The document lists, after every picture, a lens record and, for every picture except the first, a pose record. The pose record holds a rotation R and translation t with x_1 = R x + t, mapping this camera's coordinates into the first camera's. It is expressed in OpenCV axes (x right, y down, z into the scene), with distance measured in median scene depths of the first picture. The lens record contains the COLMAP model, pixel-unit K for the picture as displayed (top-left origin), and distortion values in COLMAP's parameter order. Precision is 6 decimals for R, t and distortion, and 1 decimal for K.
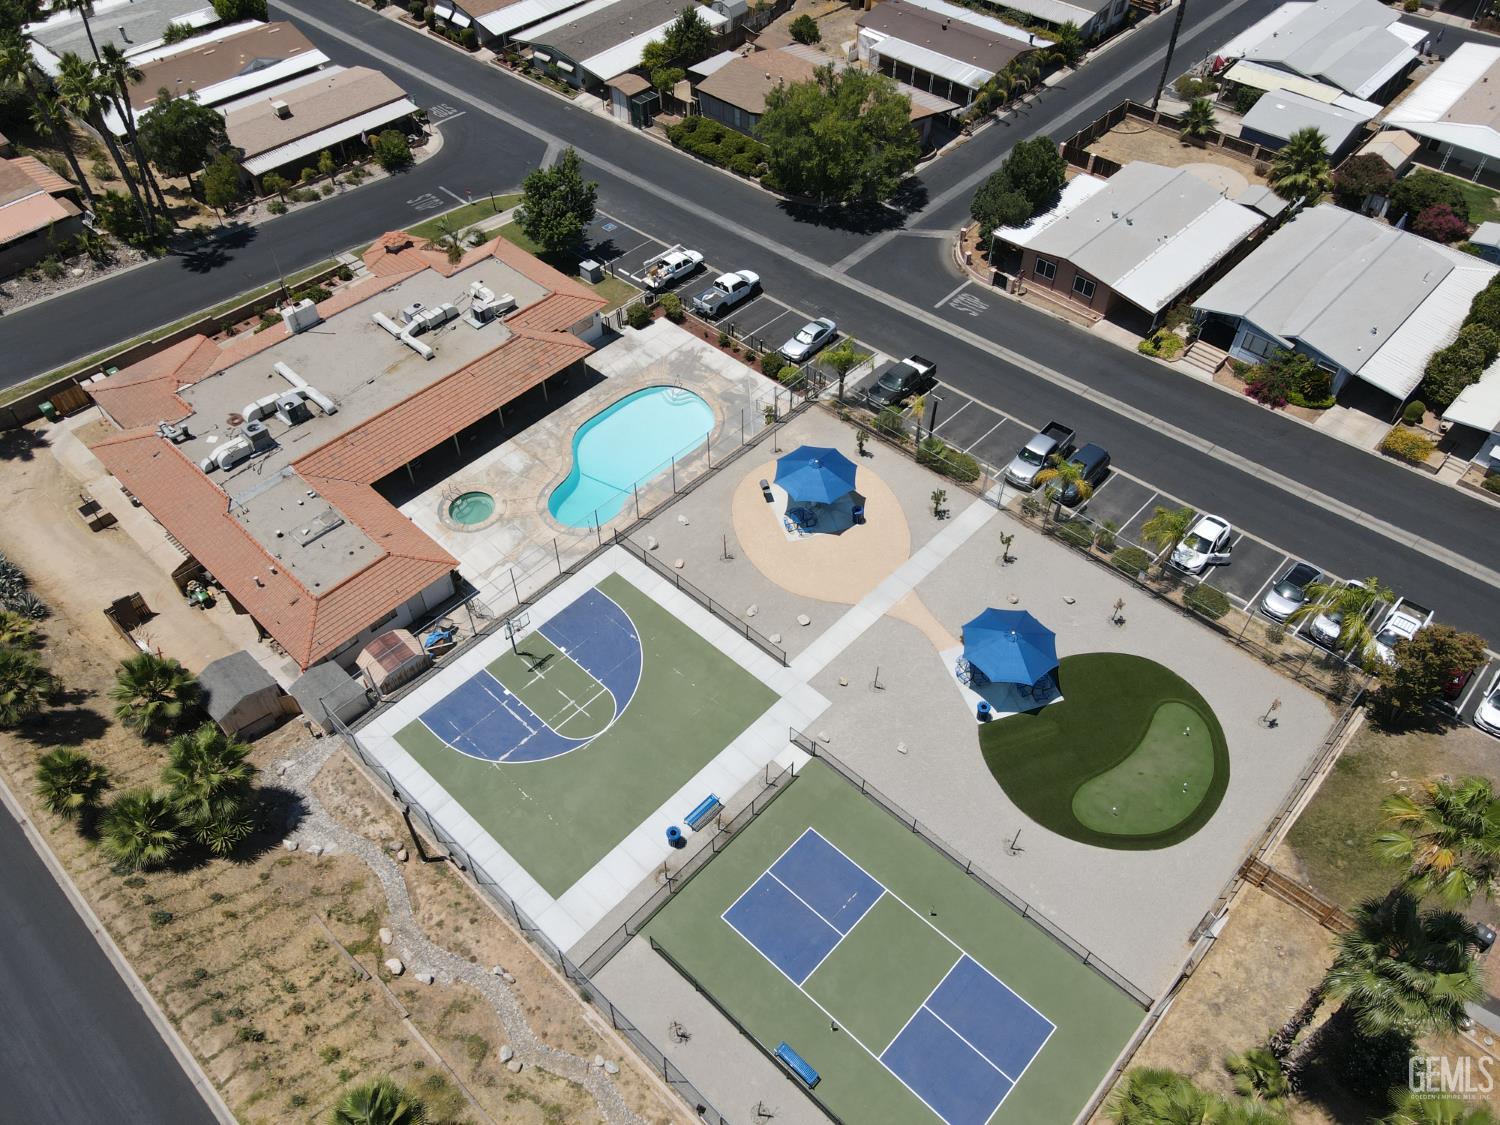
lens RADIAL K [[1089.3, 0, 739.6], [0, 1089.3, 564.2], [0, 0, 1]] dist [0.022300, 0.002926]
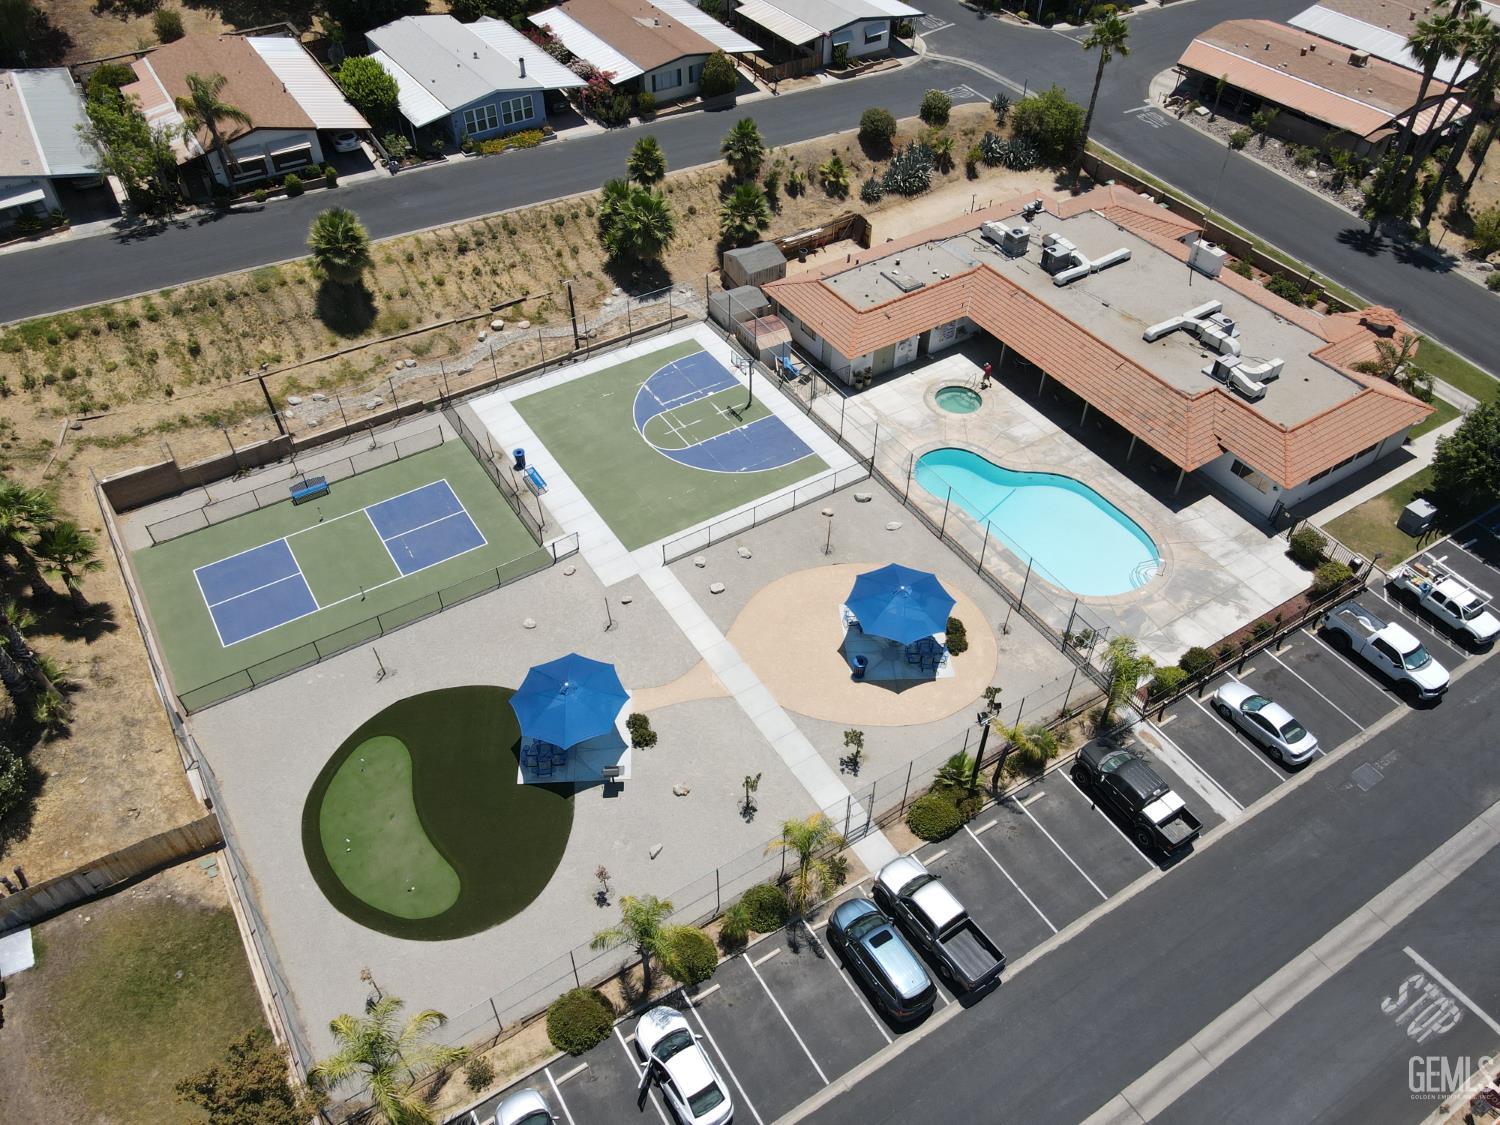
lens RADIAL K [[1089.3, 0, 739.6], [0, 1089.3, 564.2], [0, 0, 1]] dist [0.022300, 0.002926]
pose [[-0.246011, 0.696655, -0.673907, 0.568834], [-0.719560, 0.334557, 0.608527, -0.454676], [0.649394, 0.634621, 0.418980, 0.534170]]
